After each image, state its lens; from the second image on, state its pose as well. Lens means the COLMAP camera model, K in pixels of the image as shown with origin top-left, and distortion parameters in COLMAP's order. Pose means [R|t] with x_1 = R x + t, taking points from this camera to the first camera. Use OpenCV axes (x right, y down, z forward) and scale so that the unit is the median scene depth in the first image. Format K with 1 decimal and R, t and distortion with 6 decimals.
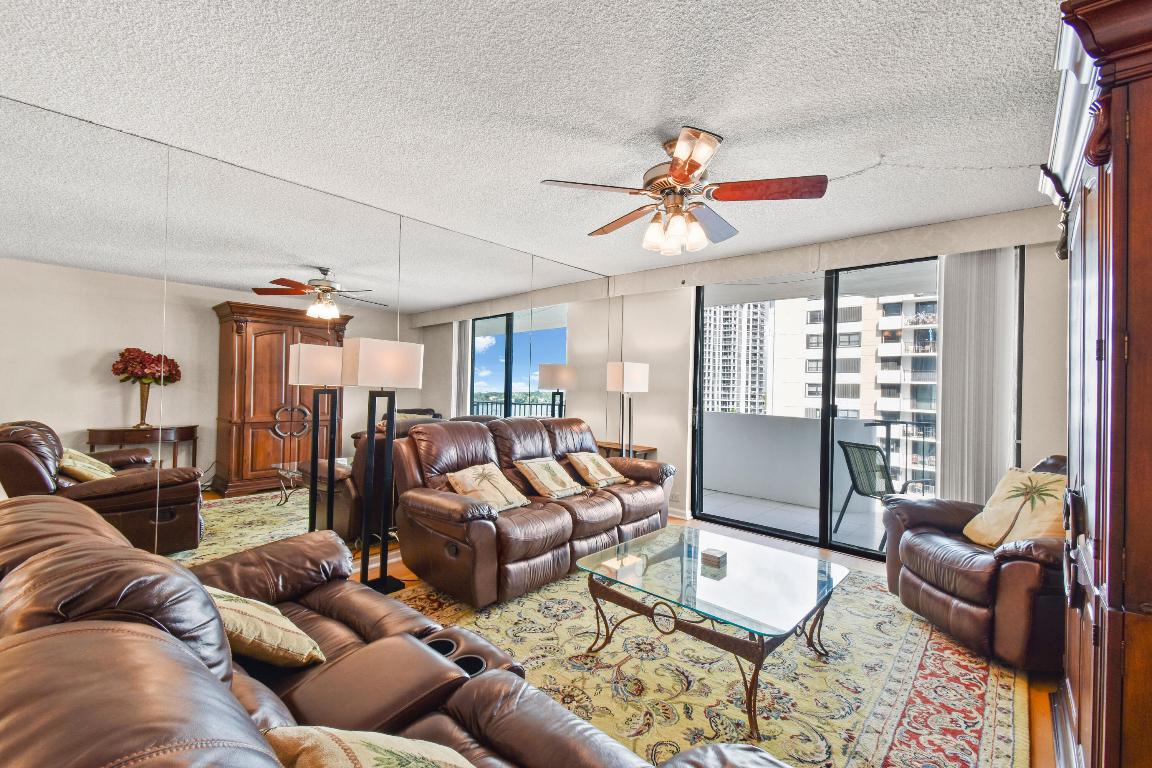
lens RADIAL K [[505.7, 0, 576.3], [0, 505.7, 380.6], [0, 0, 1]] dist [0.002527, 0.000142]
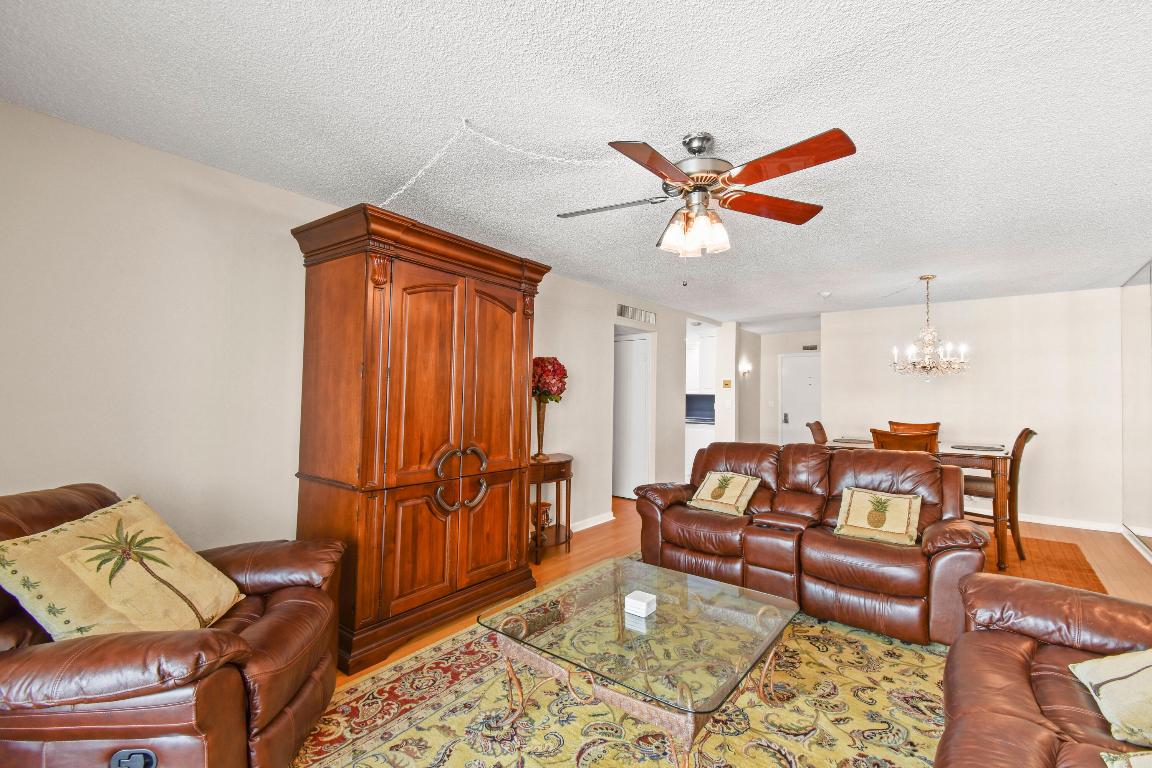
lens RADIAL K [[505.7, 0, 578.3], [0, 505.7, 384.0], [0, 0, 1]] dist [0.002527, 0.000142]
pose [[-0.997321, -0.038368, -0.062272, 0.117359], [-0.036601, 0.998901, -0.029273, 0.004513], [0.063327, -0.026915, -0.997630, 0.485594]]
